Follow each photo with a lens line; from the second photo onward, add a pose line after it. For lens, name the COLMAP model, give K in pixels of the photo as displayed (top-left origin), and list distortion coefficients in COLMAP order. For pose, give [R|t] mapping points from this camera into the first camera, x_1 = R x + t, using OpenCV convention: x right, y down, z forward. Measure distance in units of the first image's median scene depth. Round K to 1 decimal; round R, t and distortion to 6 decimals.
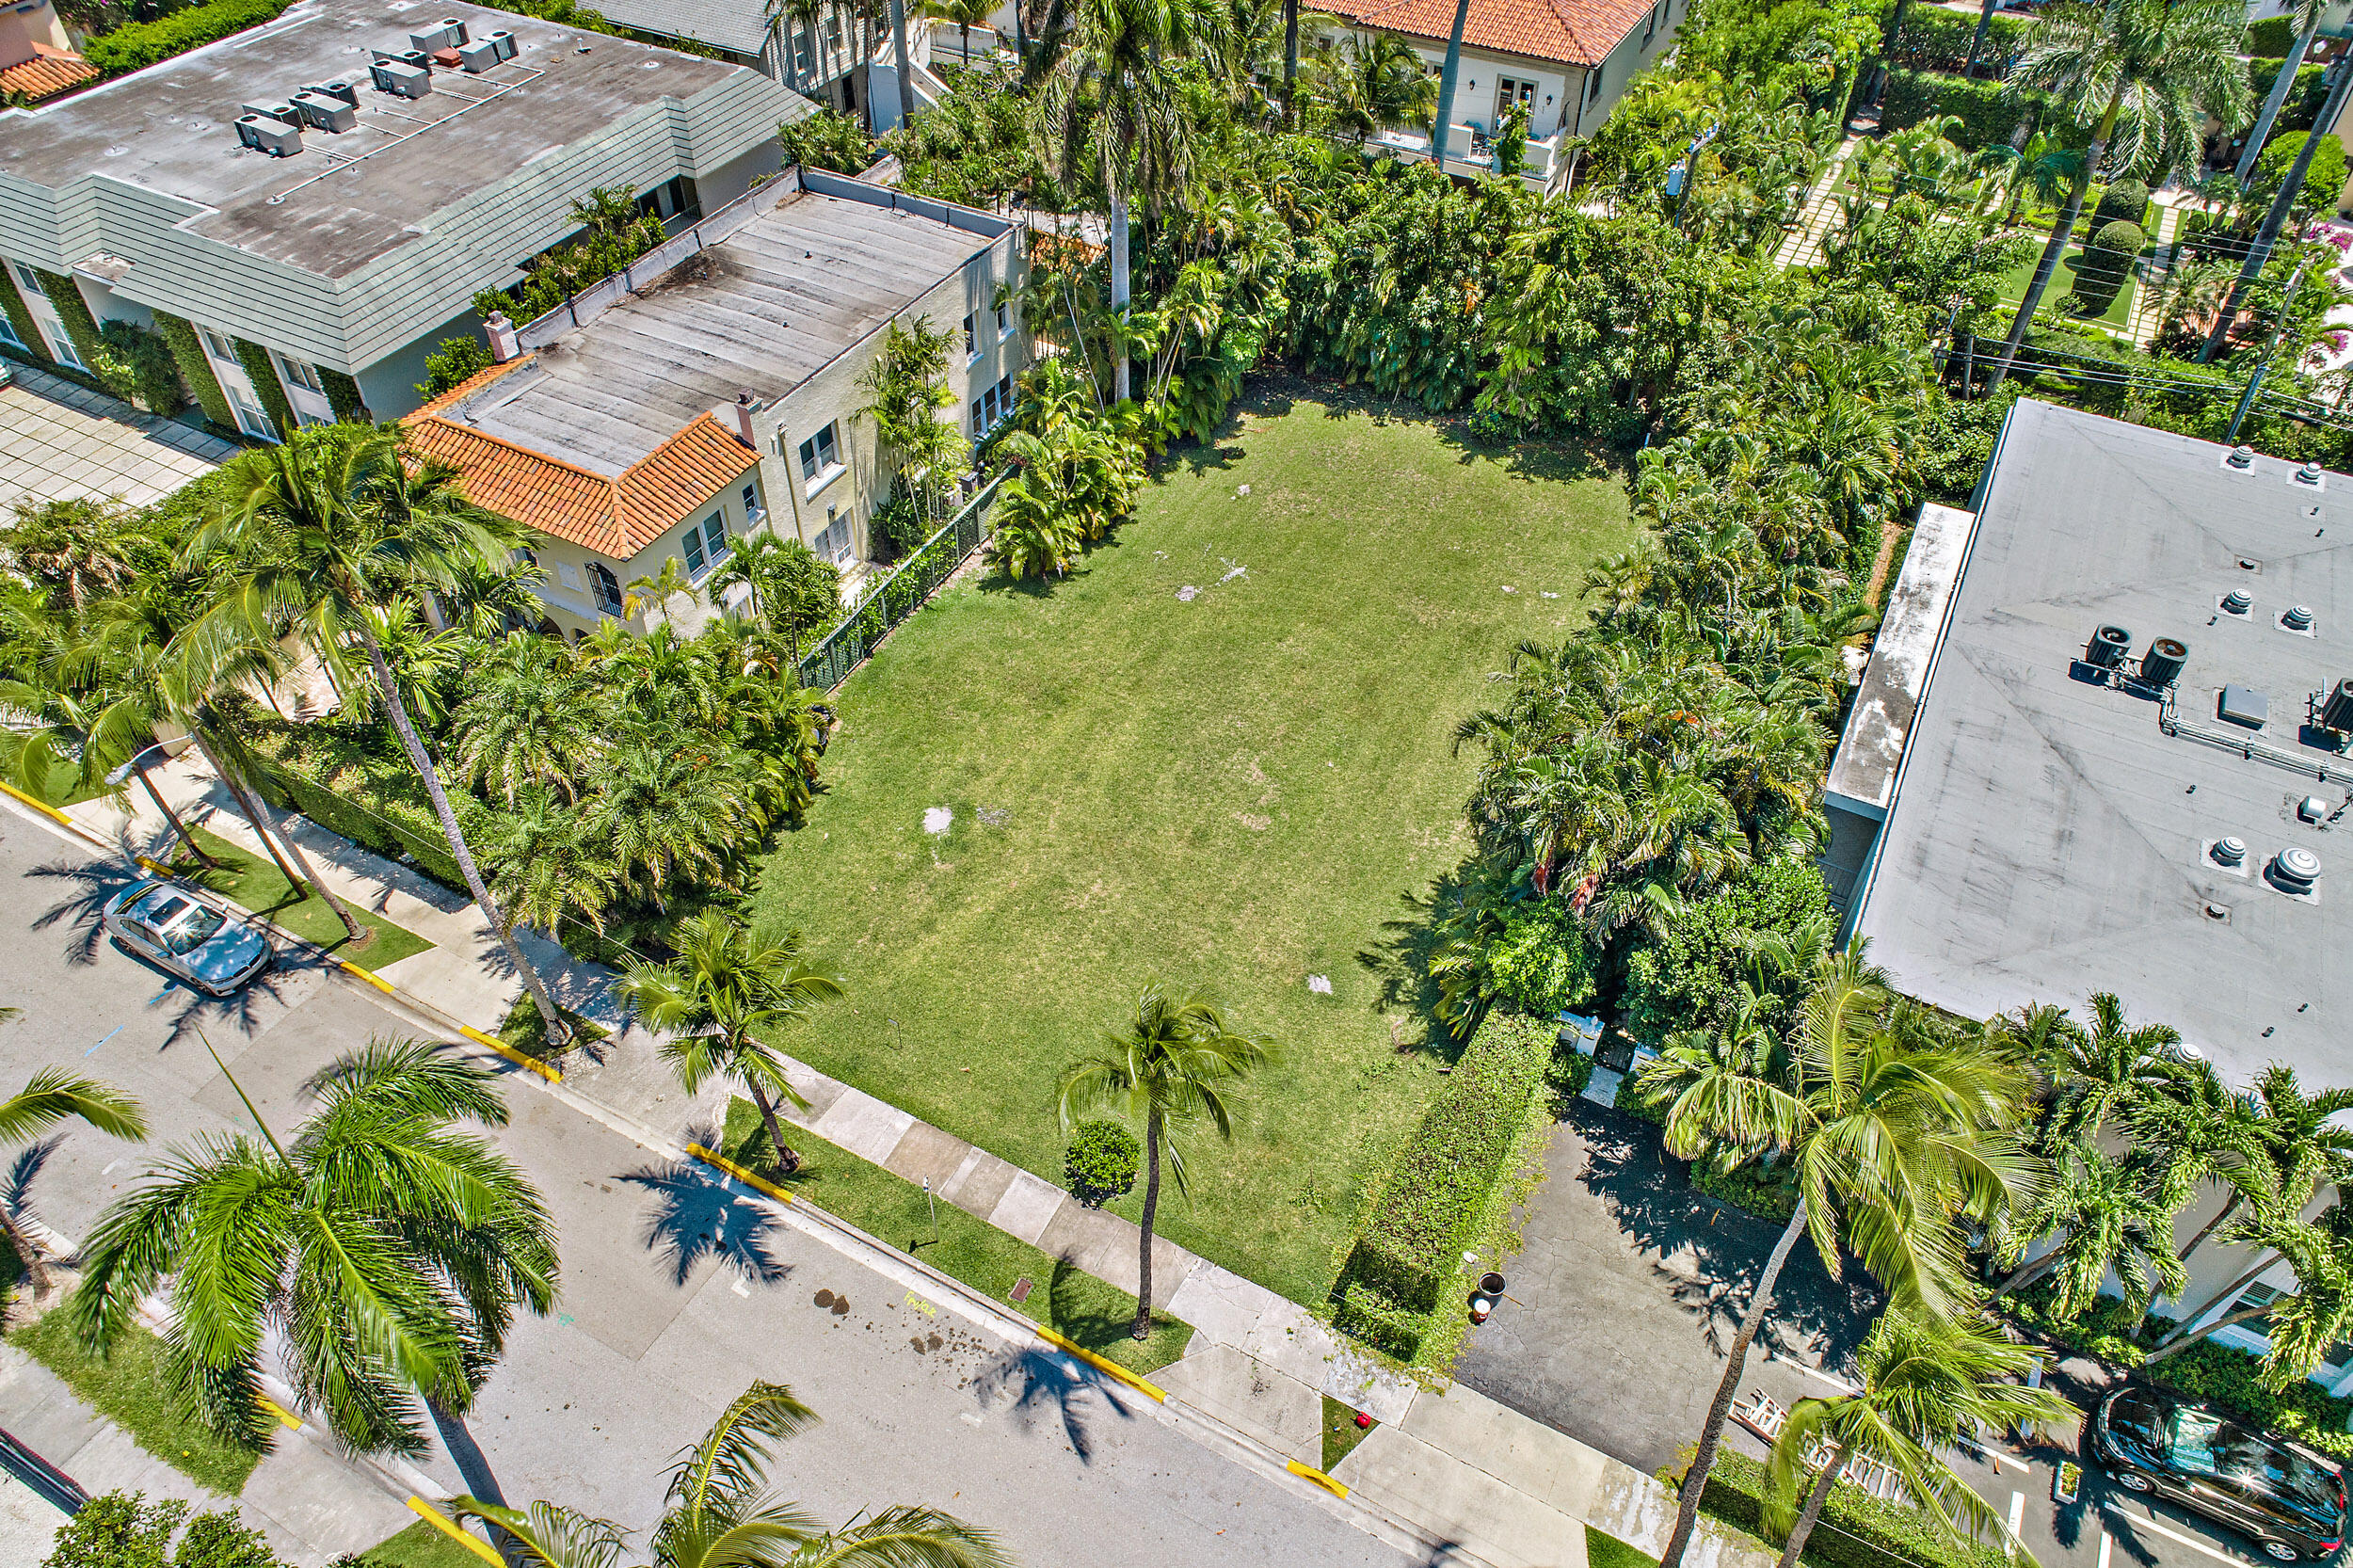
lens RADIAL K [[1610.7, 0, 1176.5], [0, 1610.7, 784.0], [0, 0, 1]] dist [-0.012218, 0.010337]
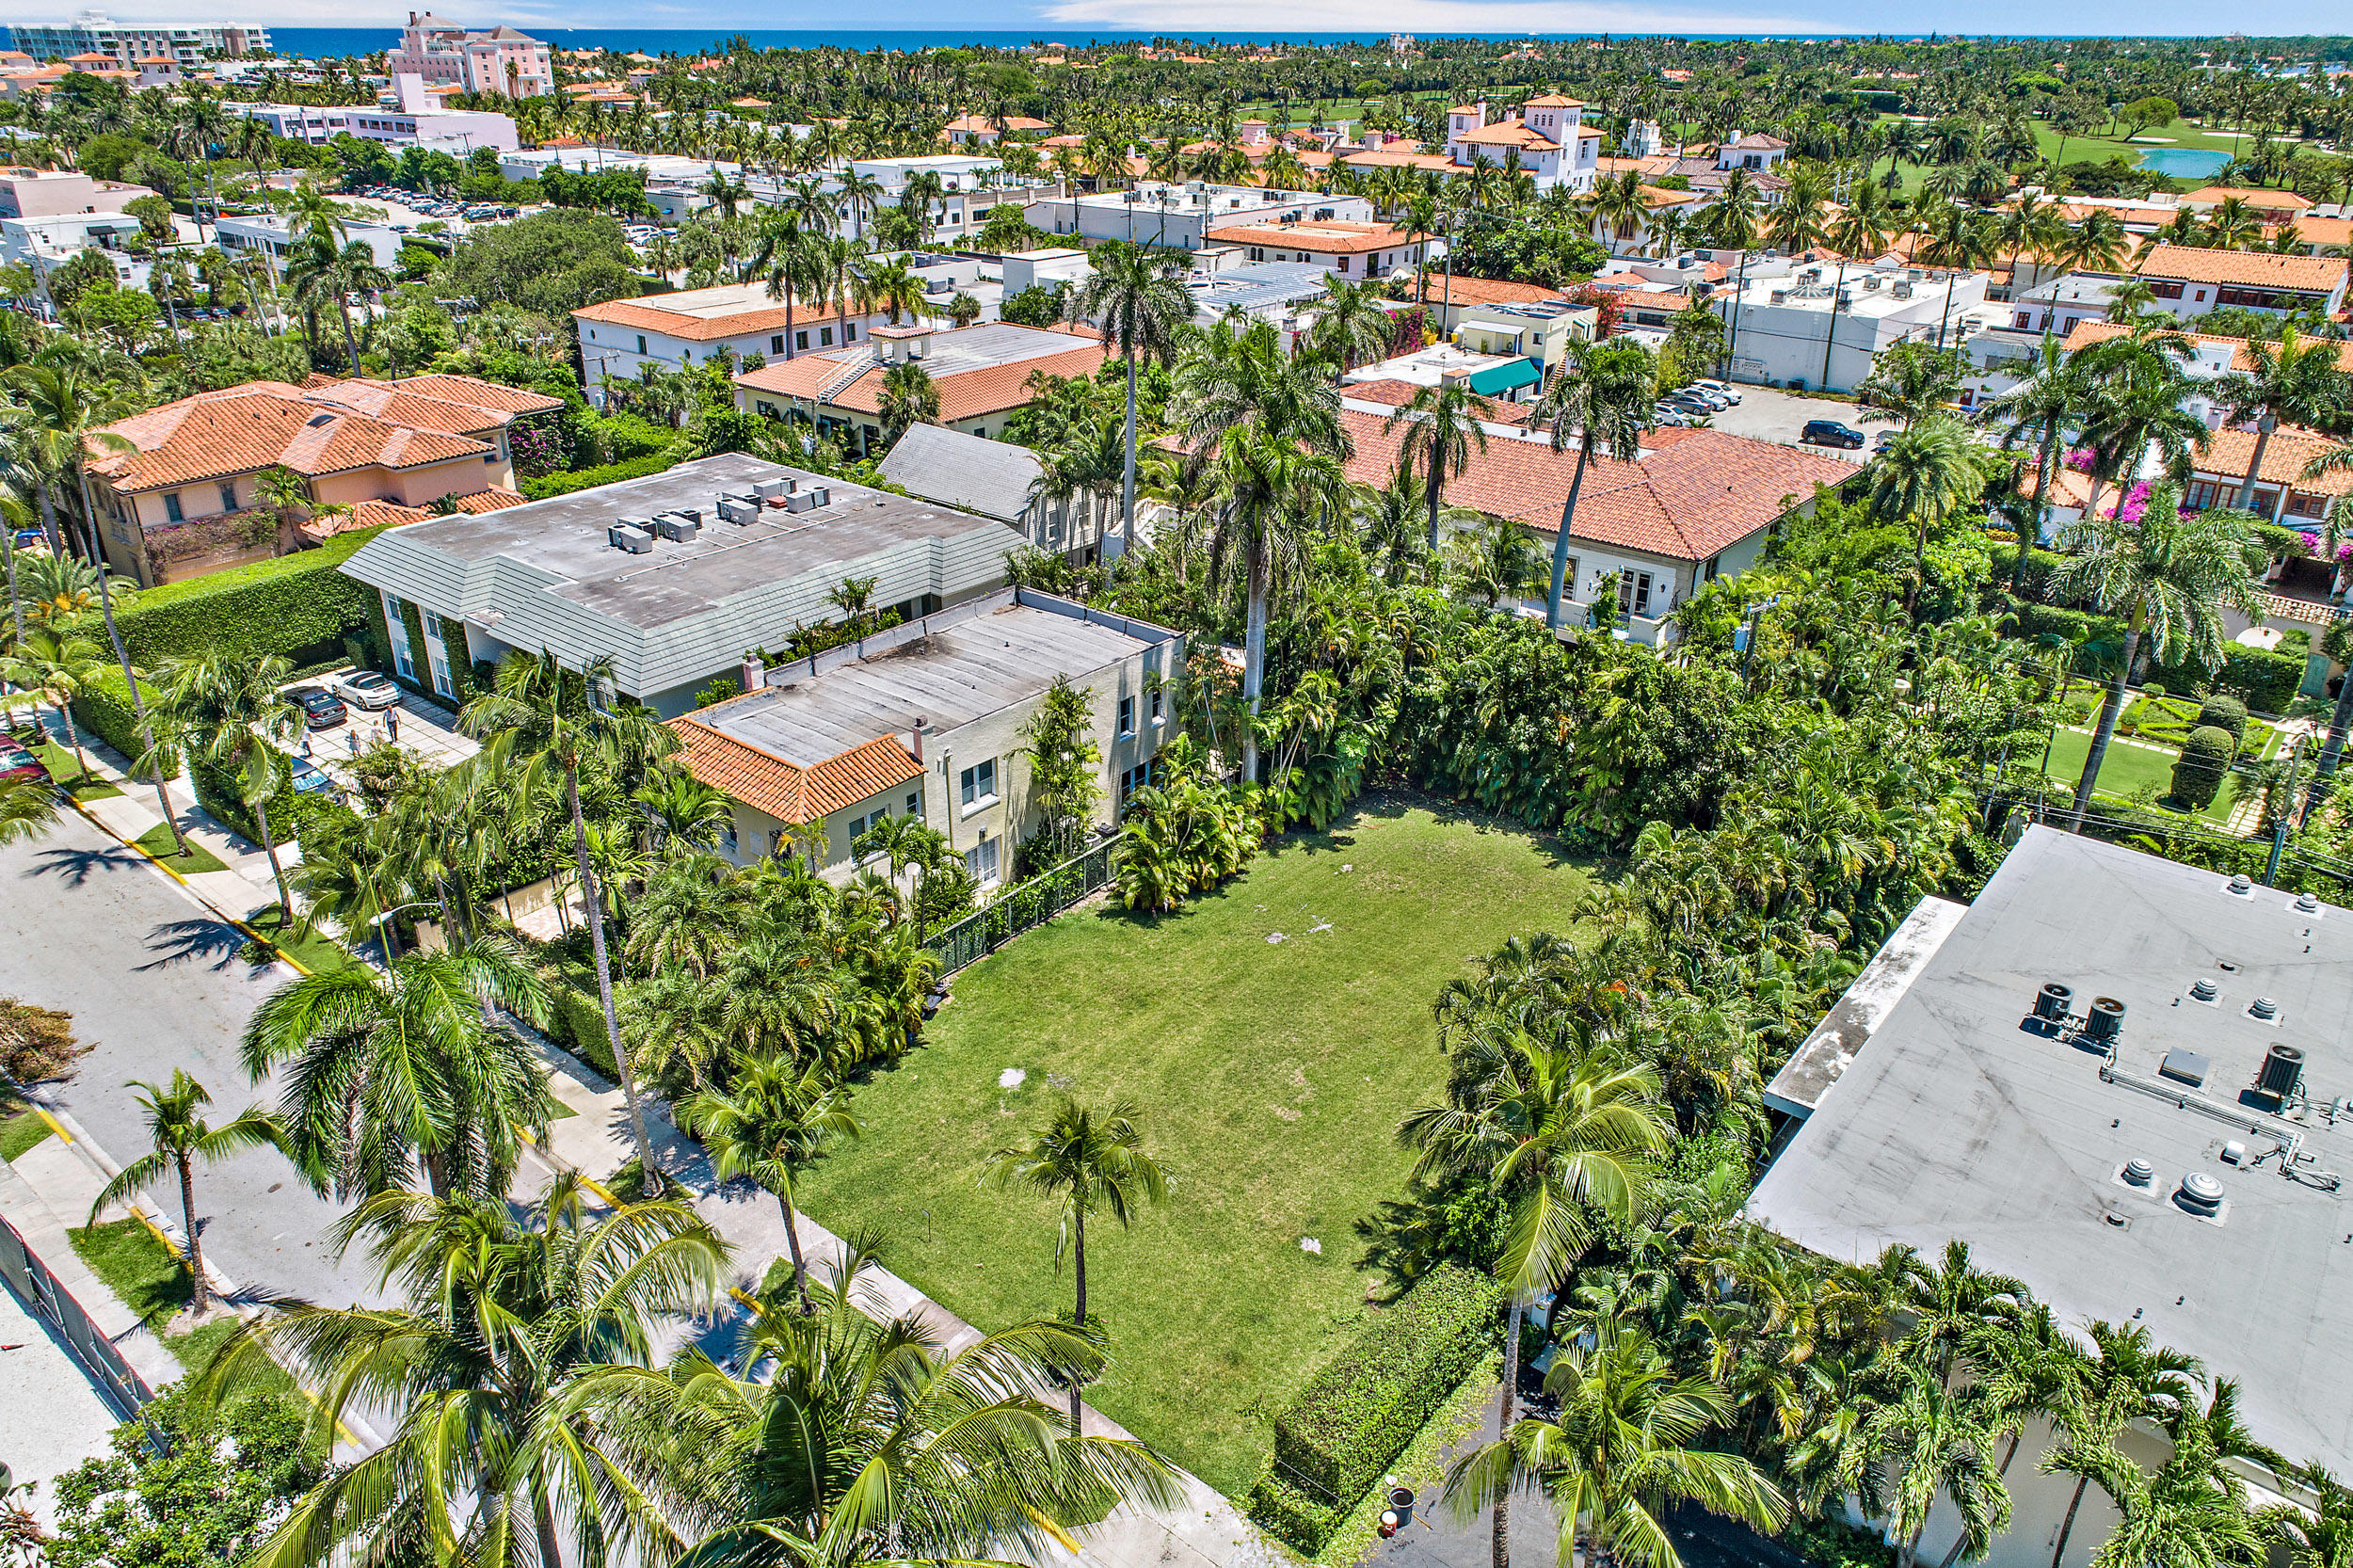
lens RADIAL K [[1617.9, 0, 1176.5], [0, 1617.9, 784.0], [0, 0, 1]] dist [-0.006490, 0.001578]
pose [[0.980822, 0.086300, -0.174759, 0.130480], [-0.138061, 0.940525, -0.310406, 0.145498], [0.137577, 0.328581, 0.934402, -0.111535]]
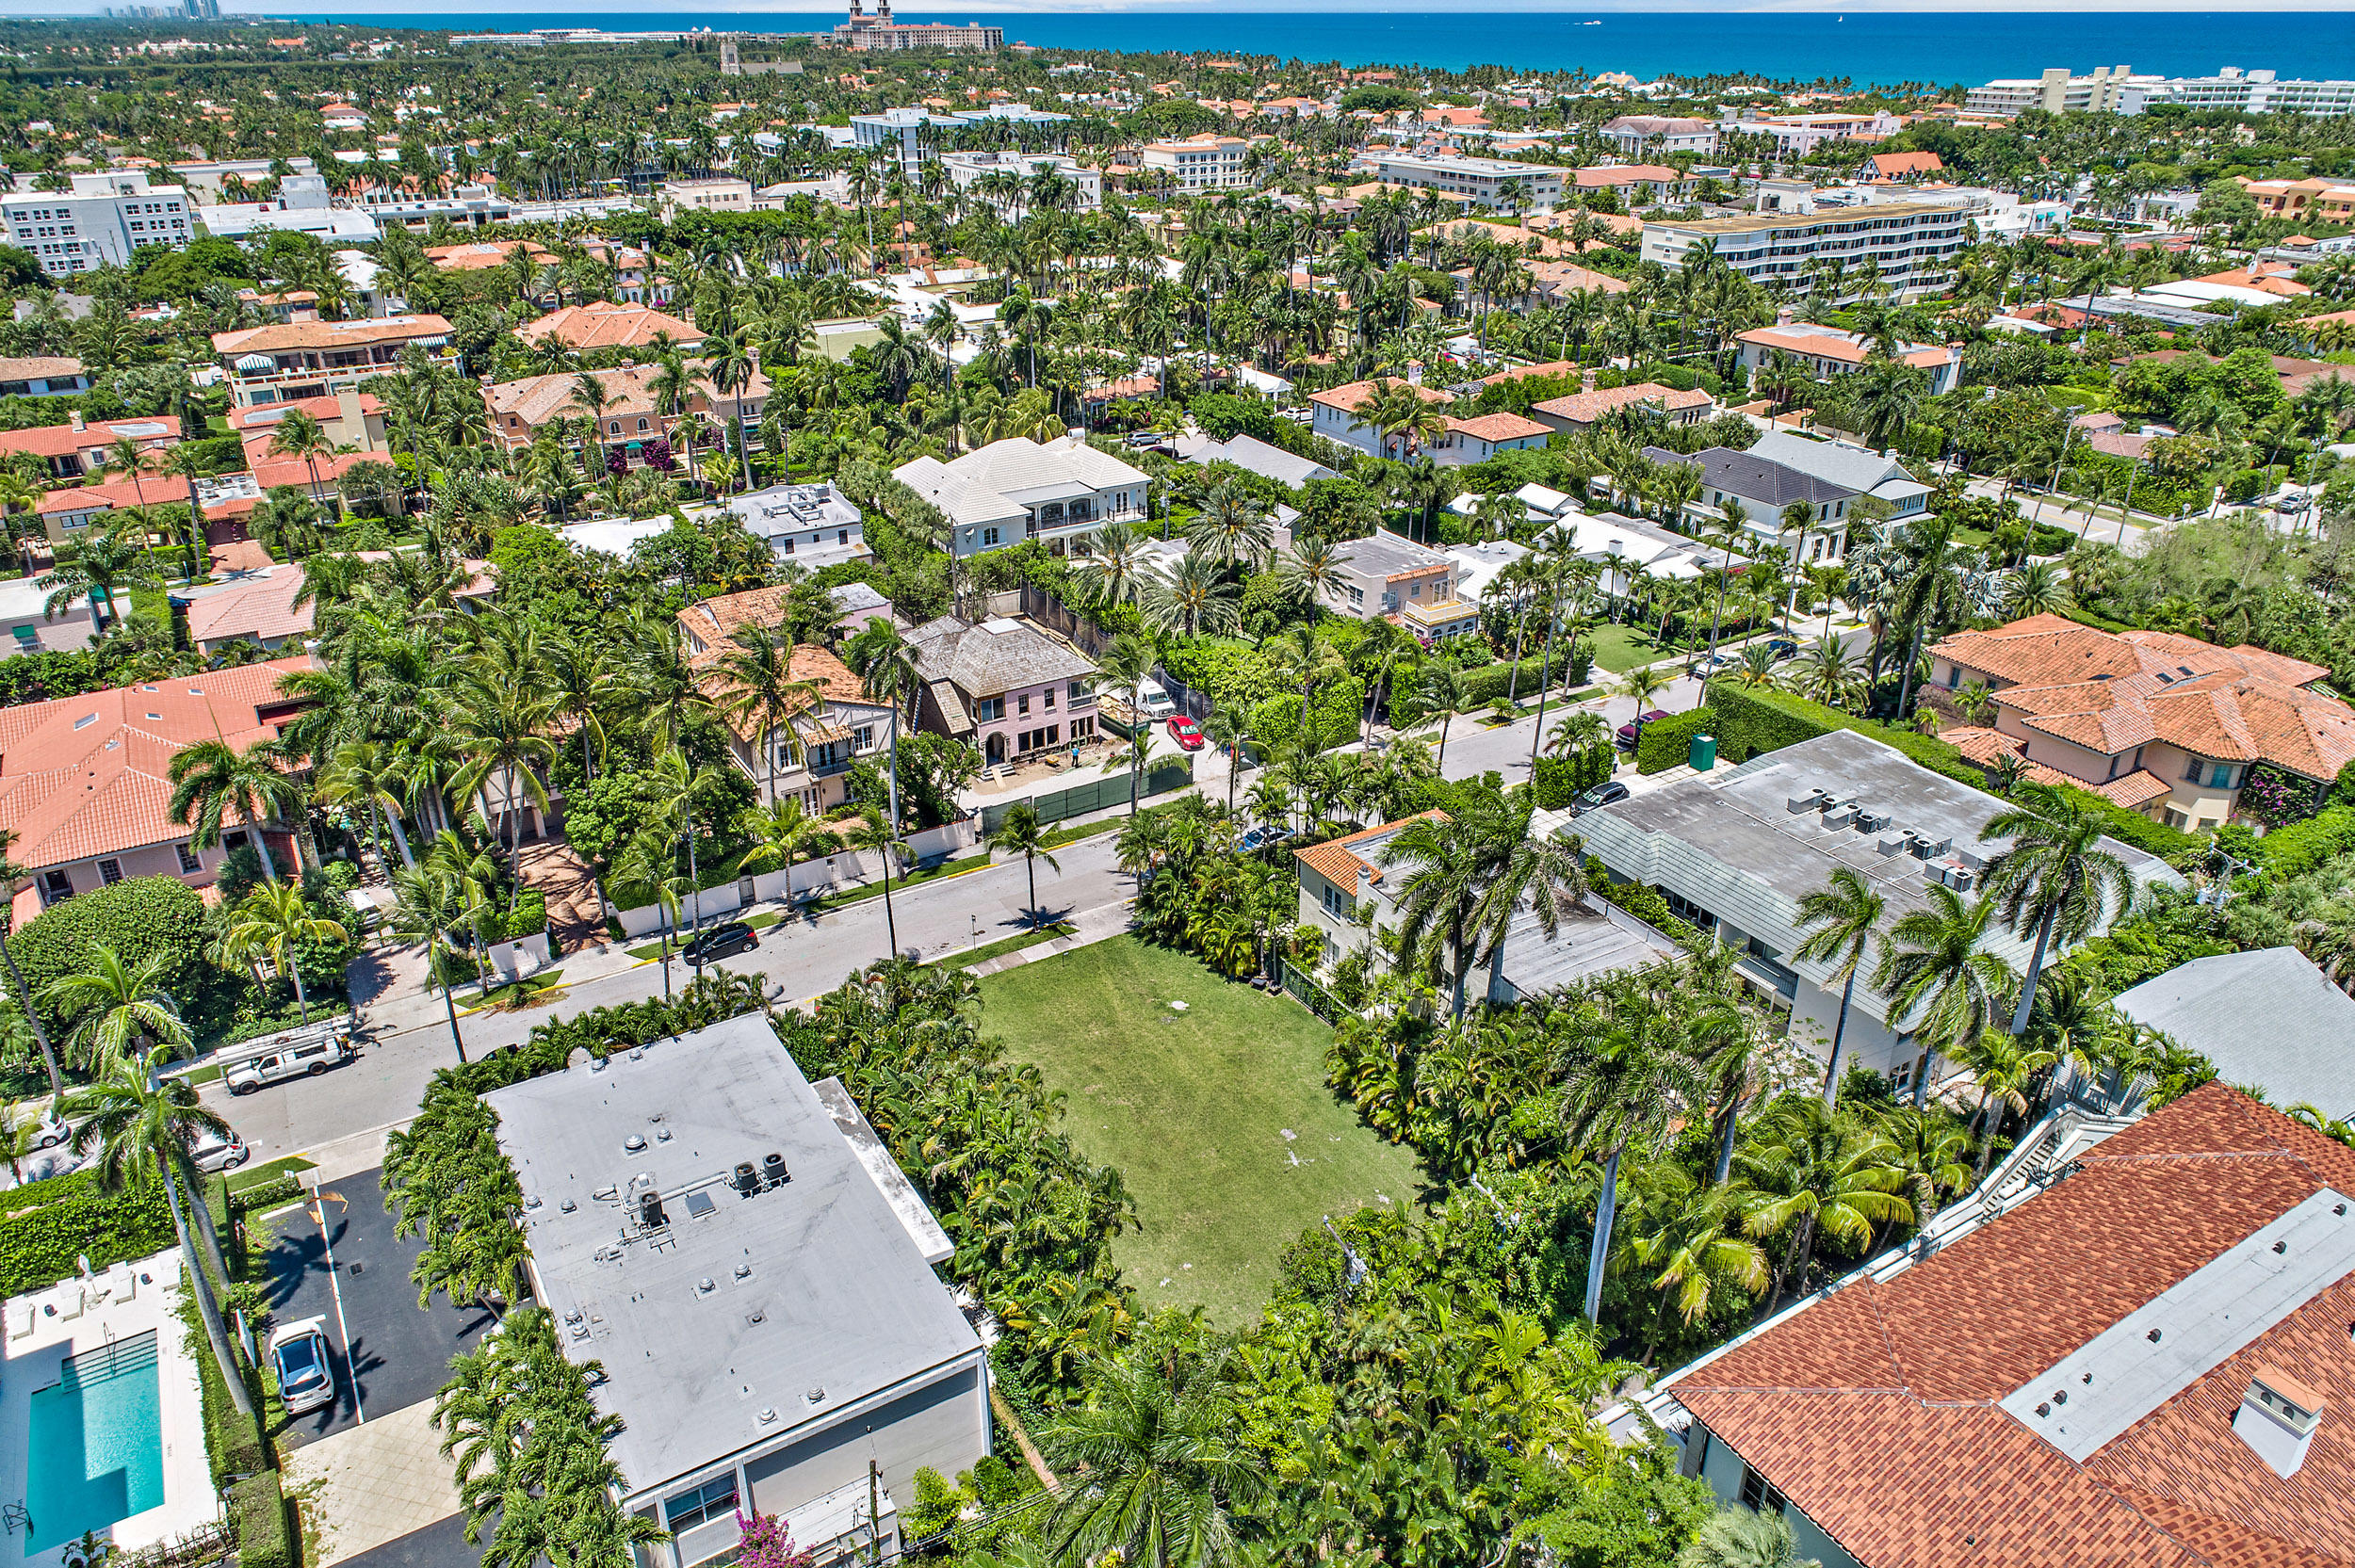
lens RADIAL K [[1611.8, 0, 1177.5], [0, 1611.8, 784.0], [0, 0, 1]] dist [-0.012218, 0.010337]
pose [[-0.511369, 0.375871, -0.772802, 1.140529], [-0.592589, 0.497039, 0.633869, -1.214915], [0.622366, 0.782095, -0.031433, 0.738265]]
